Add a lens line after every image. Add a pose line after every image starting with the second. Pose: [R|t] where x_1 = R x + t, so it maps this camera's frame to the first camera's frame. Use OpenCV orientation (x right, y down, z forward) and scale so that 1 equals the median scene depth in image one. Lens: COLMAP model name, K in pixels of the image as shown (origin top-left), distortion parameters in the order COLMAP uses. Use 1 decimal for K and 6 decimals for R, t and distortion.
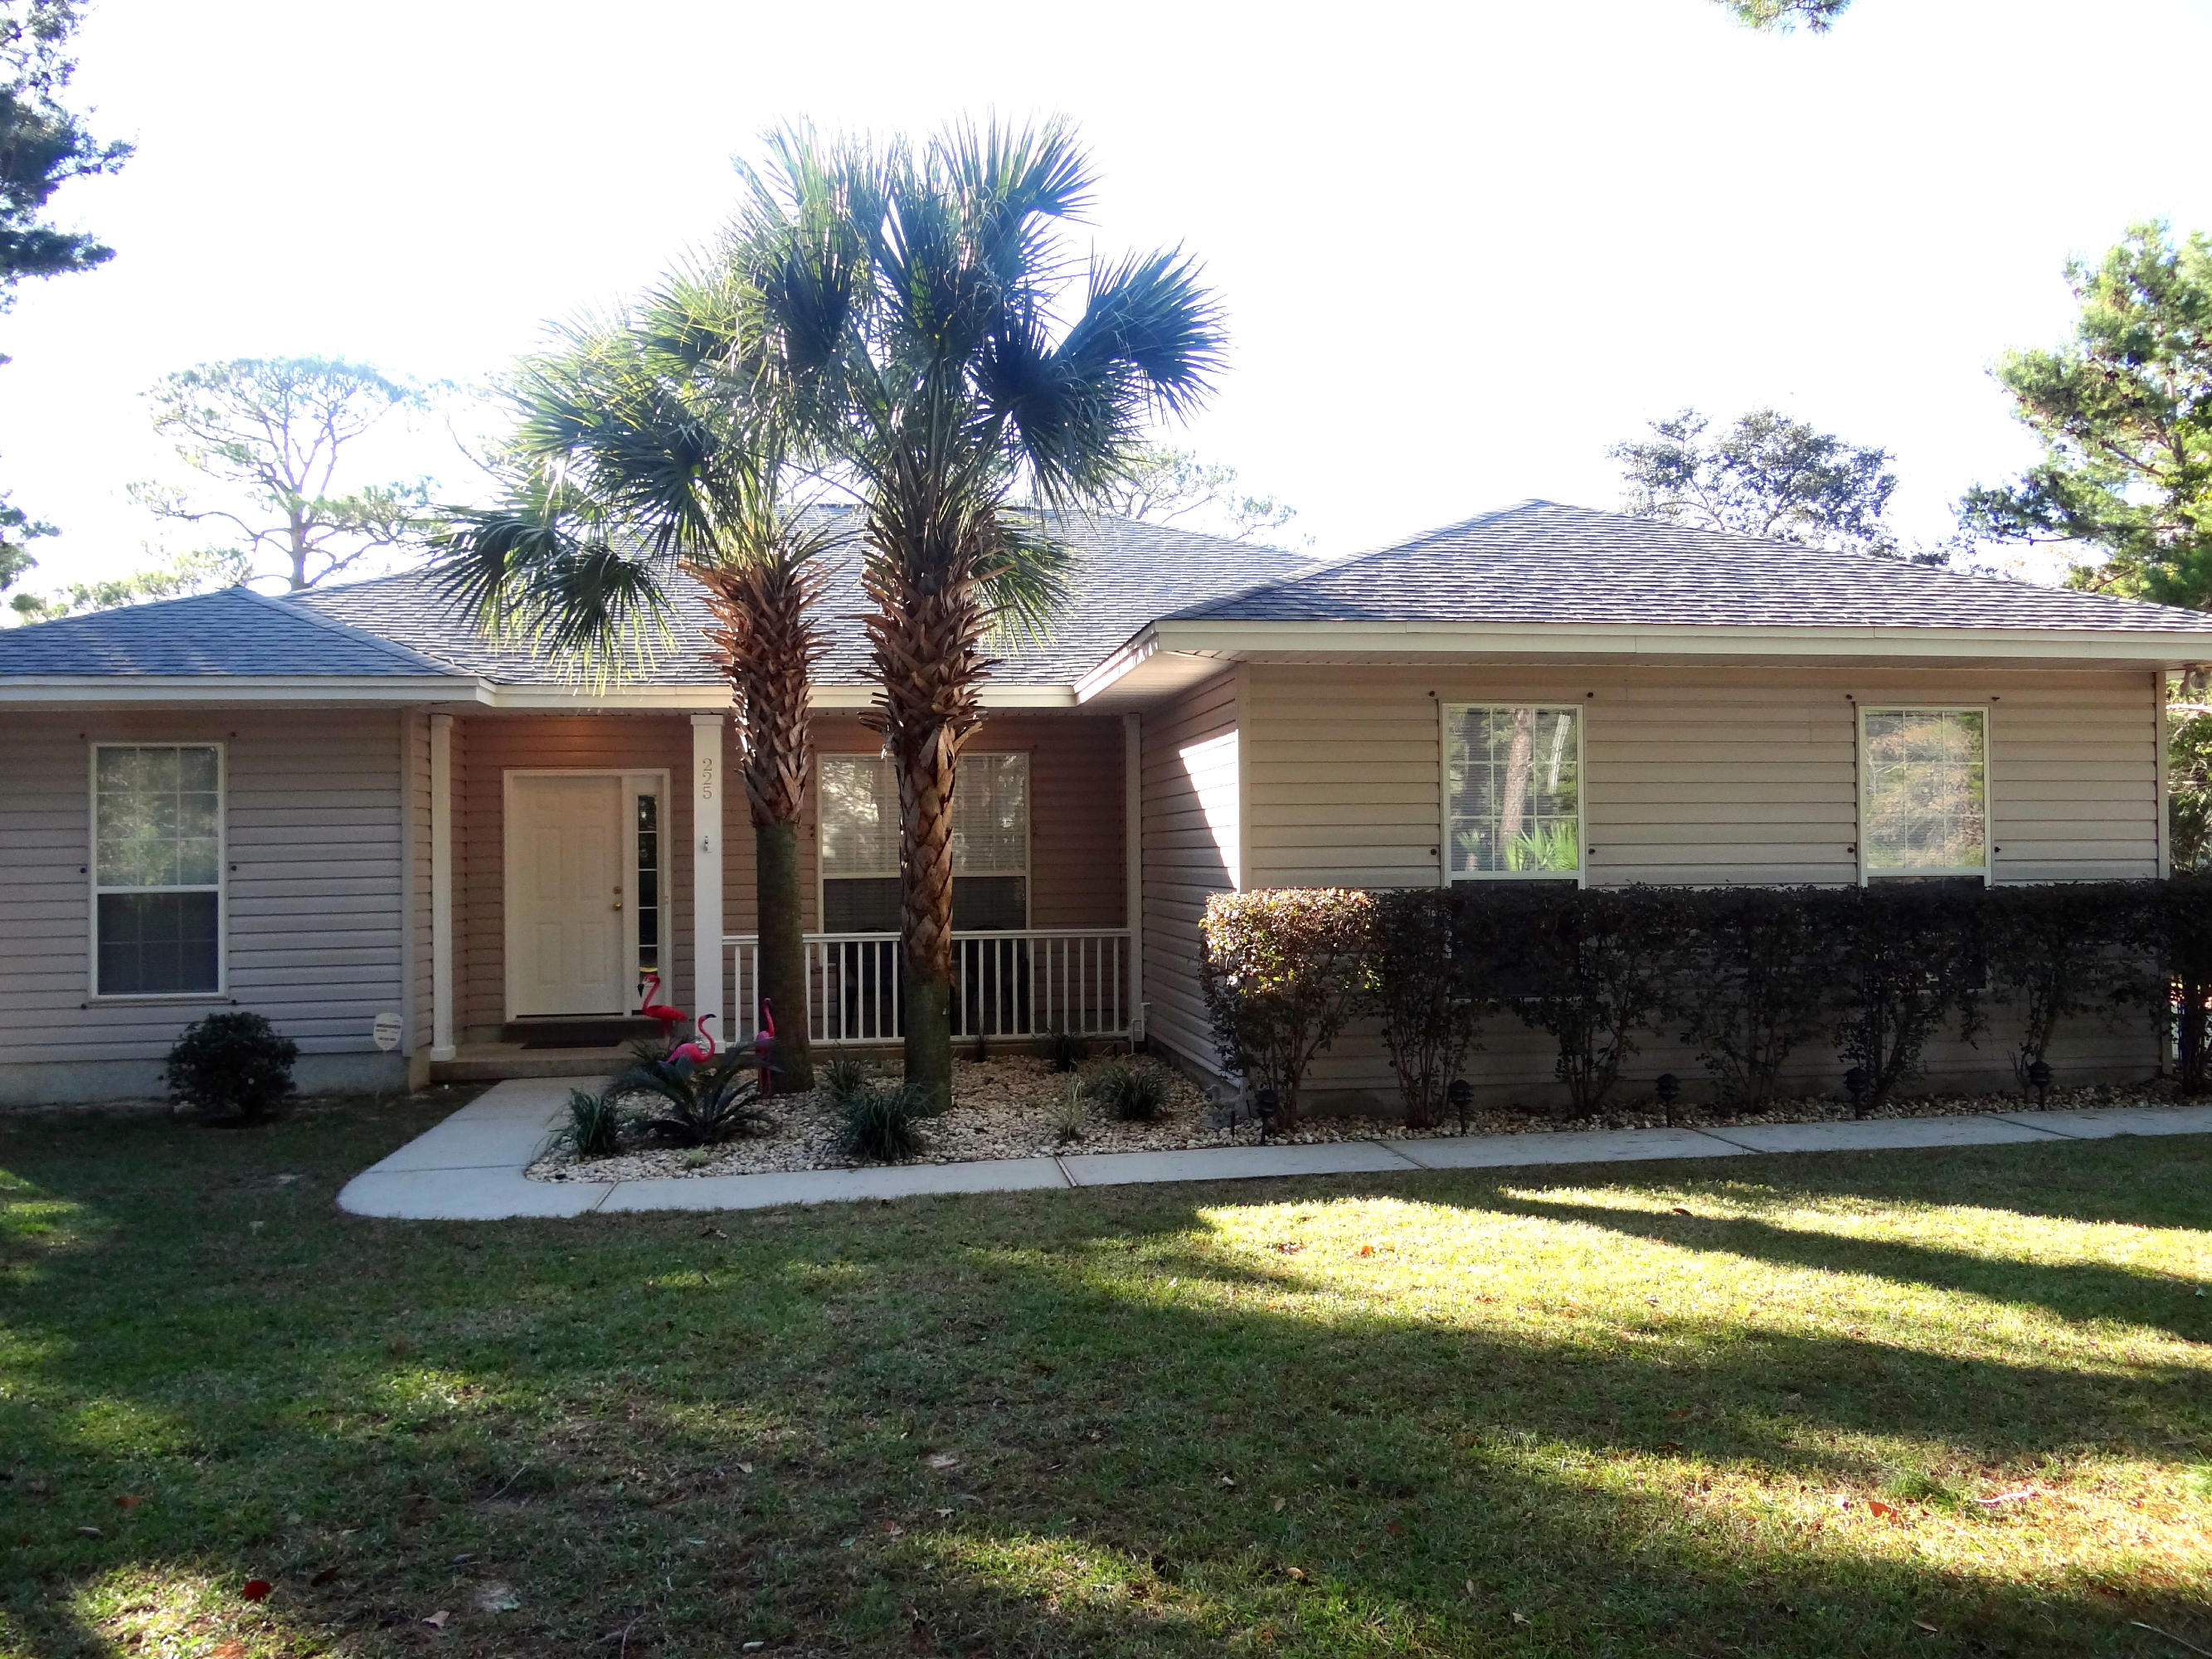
lens RADIAL K [[1733.1, 0, 1126.9], [0, 1733.1, 811.0], [0, 0, 1]] dist [-0.021340, -0.009441]
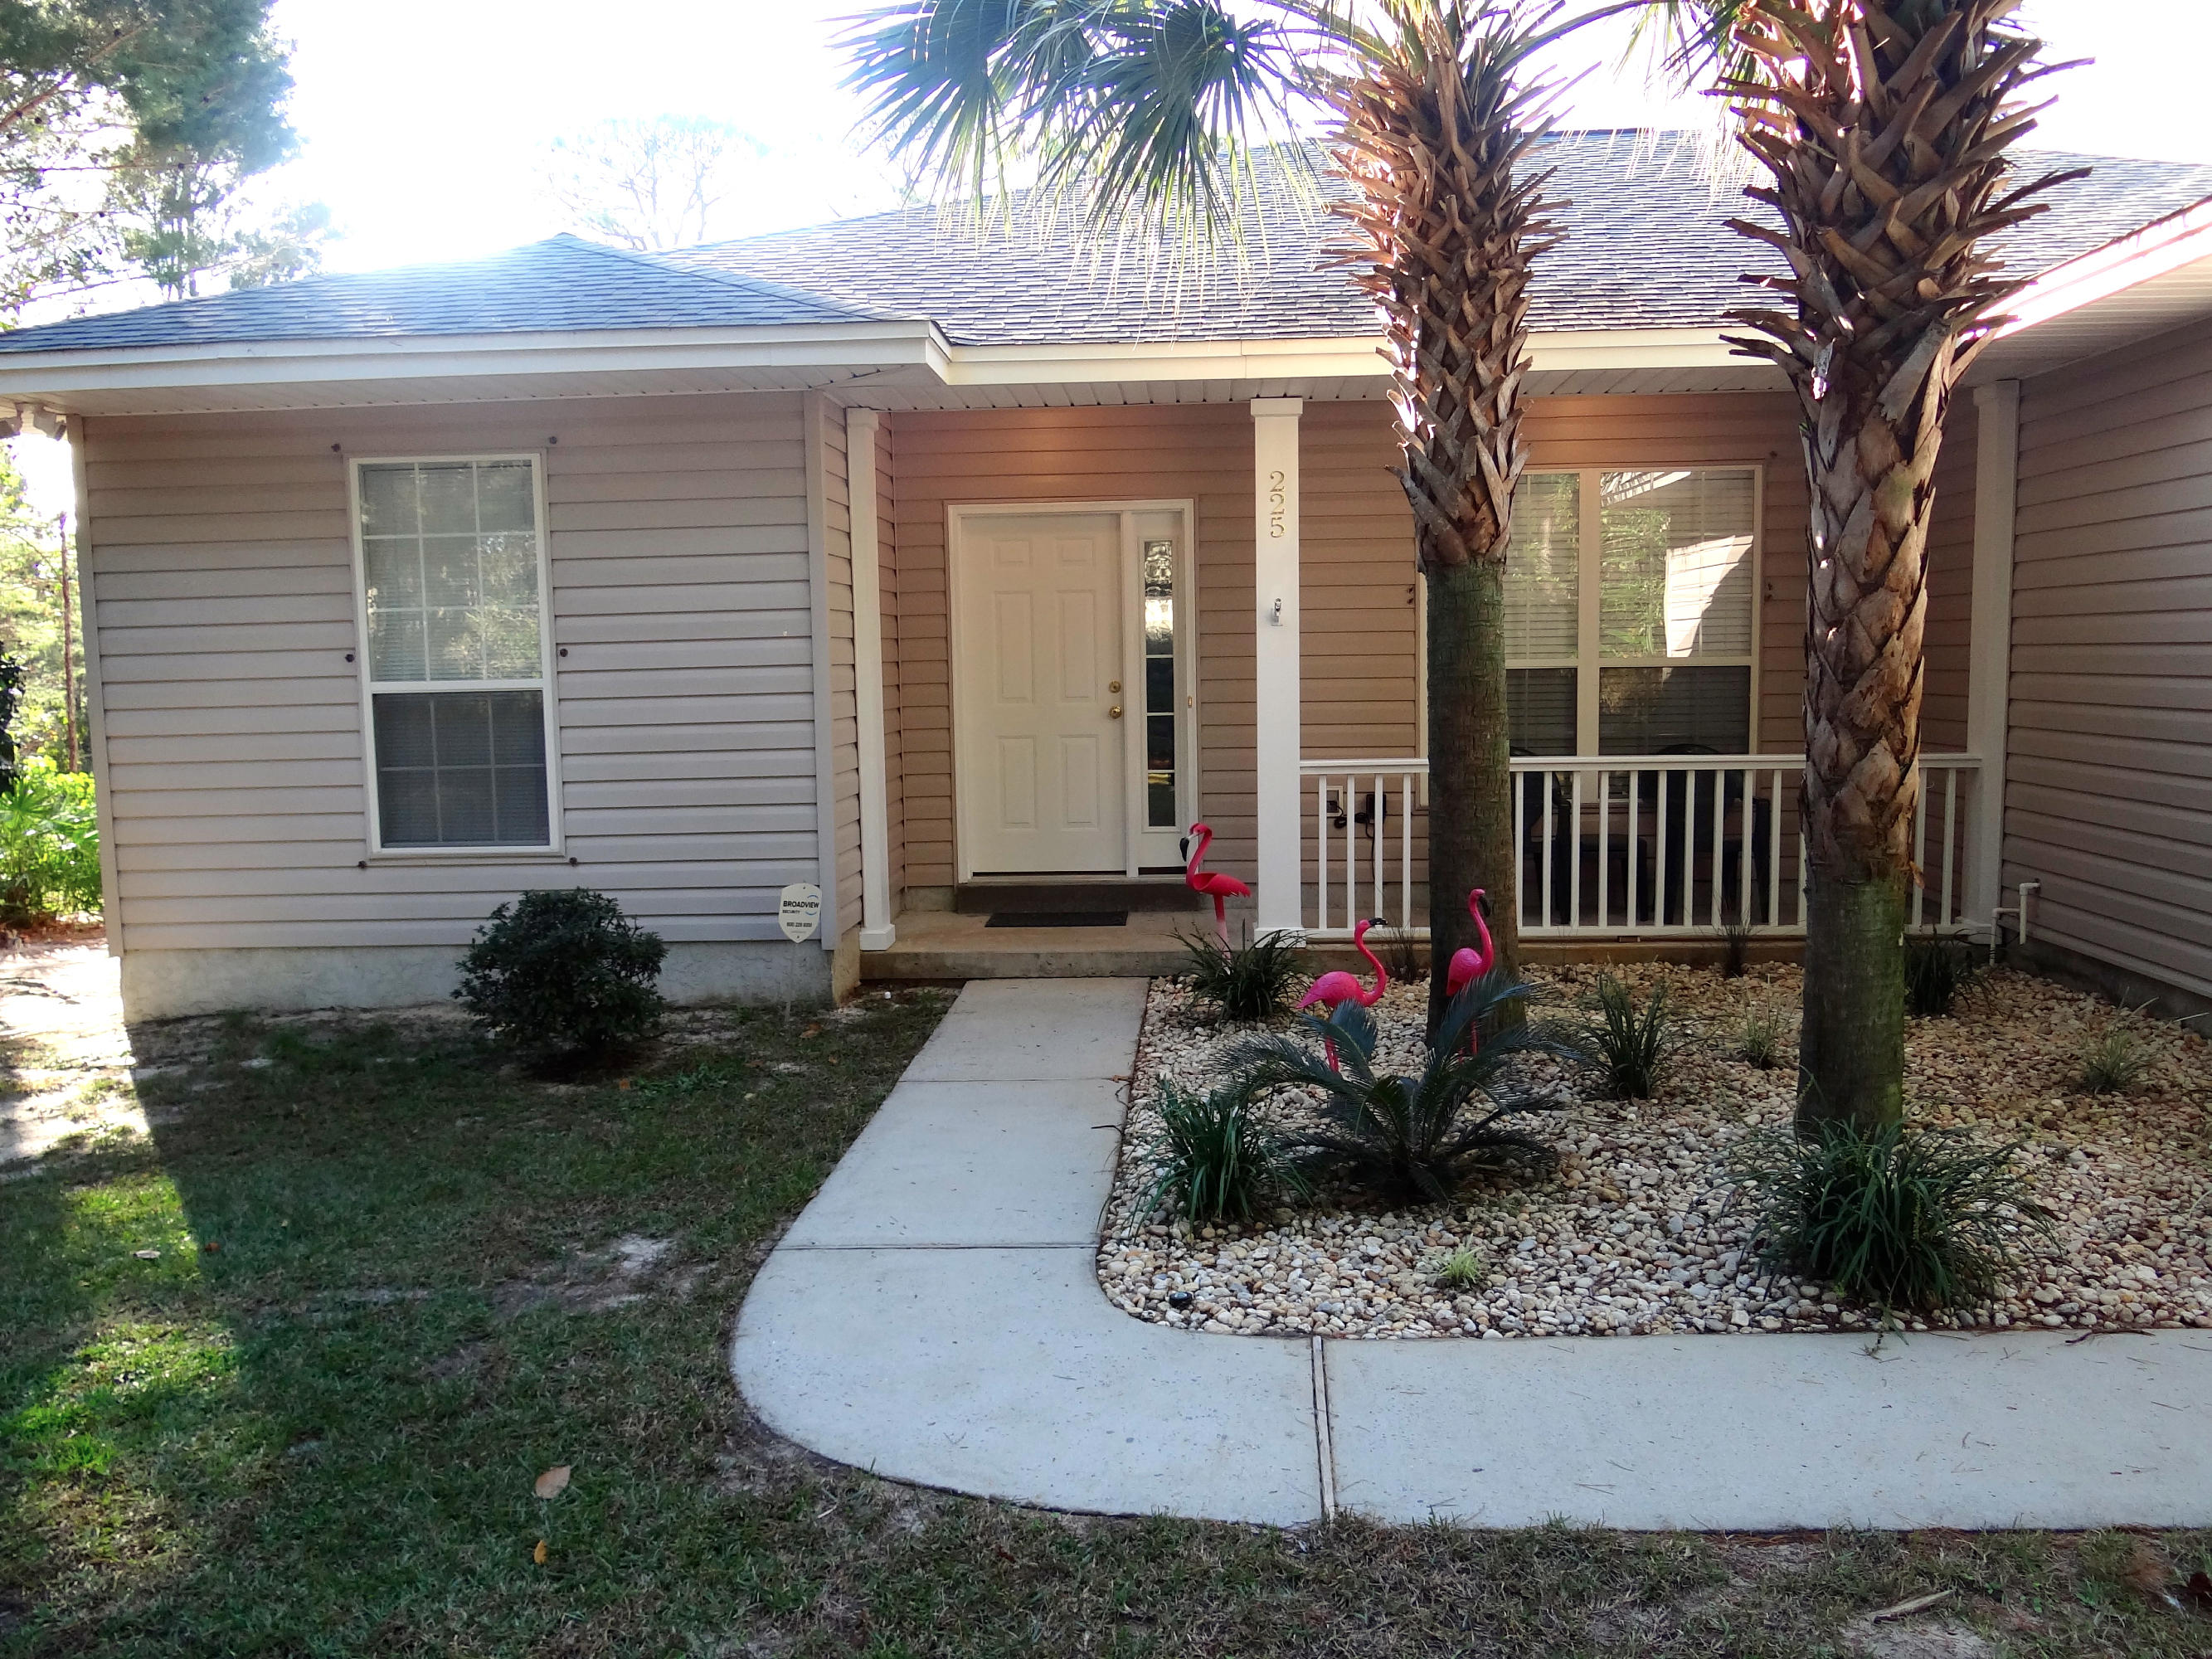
lens RADIAL K [[1733.1, 0, 1106.1], [0, 1733.1, 834.7], [0, 0, 1]] dist [-0.021340, -0.009441]
pose [[0.977363, 0.018366, -0.210772, -0.188539], [0.009096, 0.991657, 0.128586, 0.019706], [0.211375, -0.127592, 0.969041, 0.419009]]
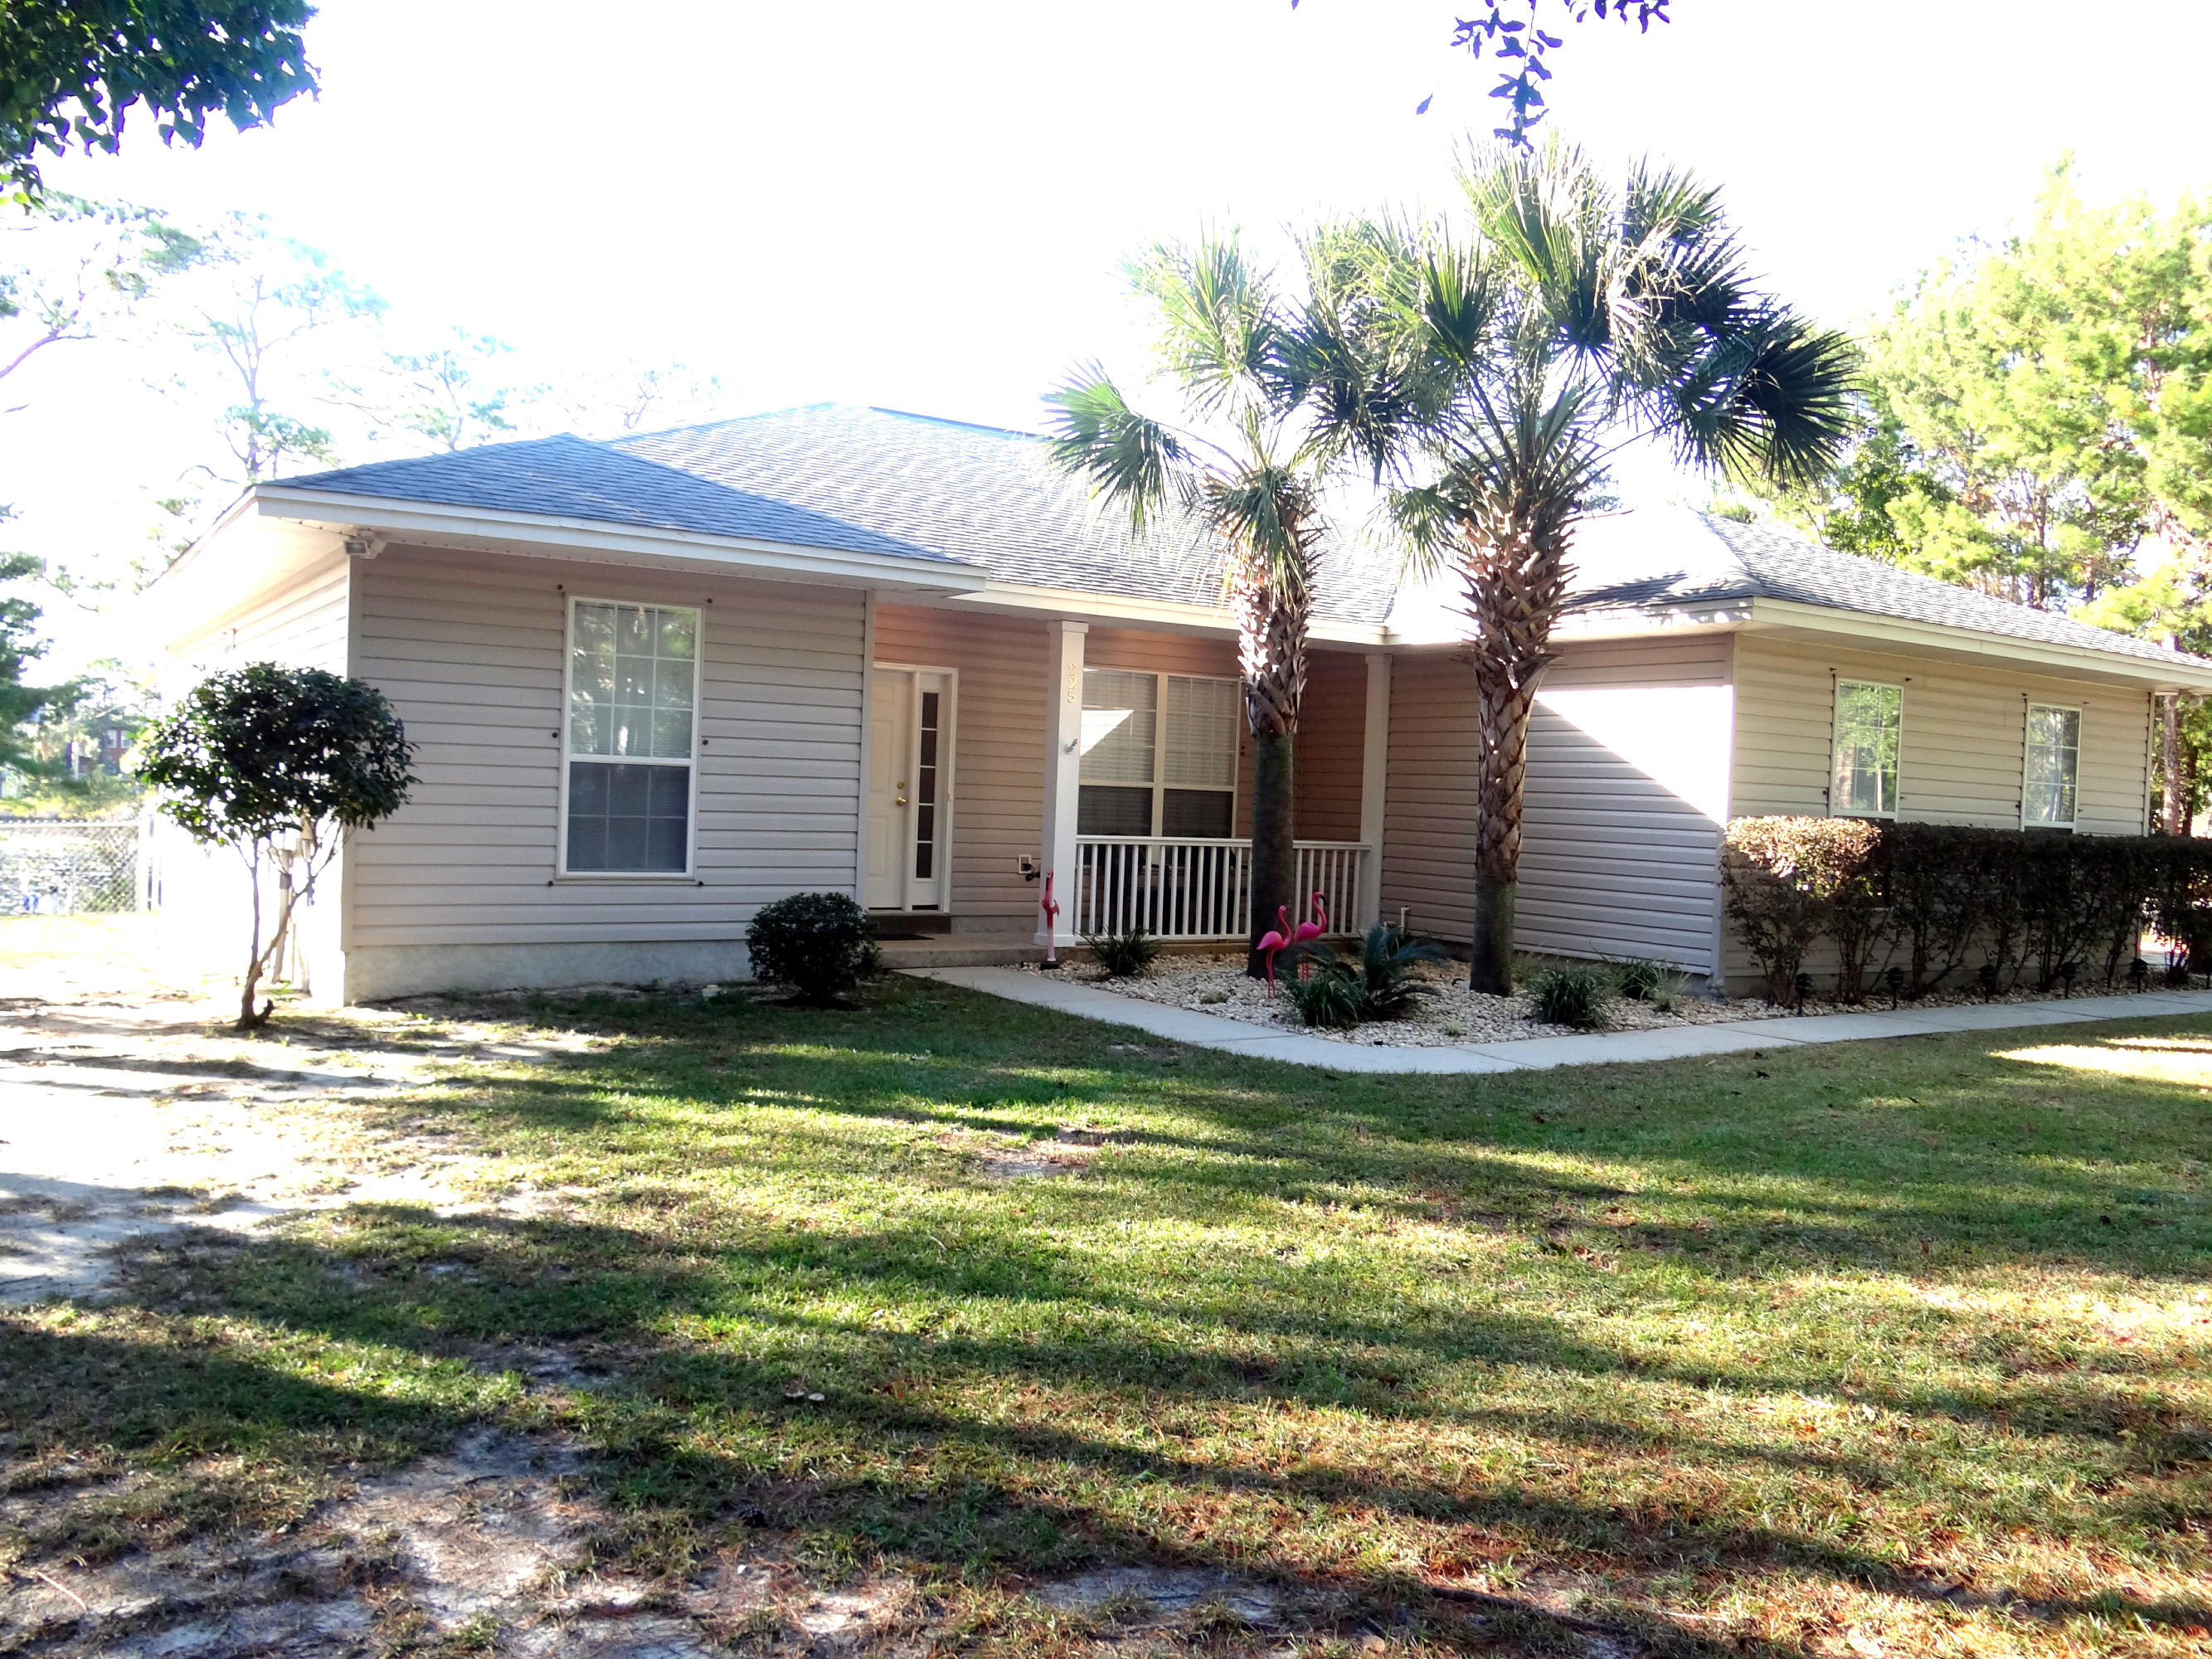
lens RADIAL K [[1733.1, 0, 1096.6], [0, 1733.1, 817.9], [0, 0, 1]] dist [-0.021340, -0.009441]
pose [[0.910307, 0.045375, 0.411440, -0.723563], [-0.064107, 0.997435, 0.031837, 0.031000], [-0.408940, -0.055357, 0.910881, 0.043200]]
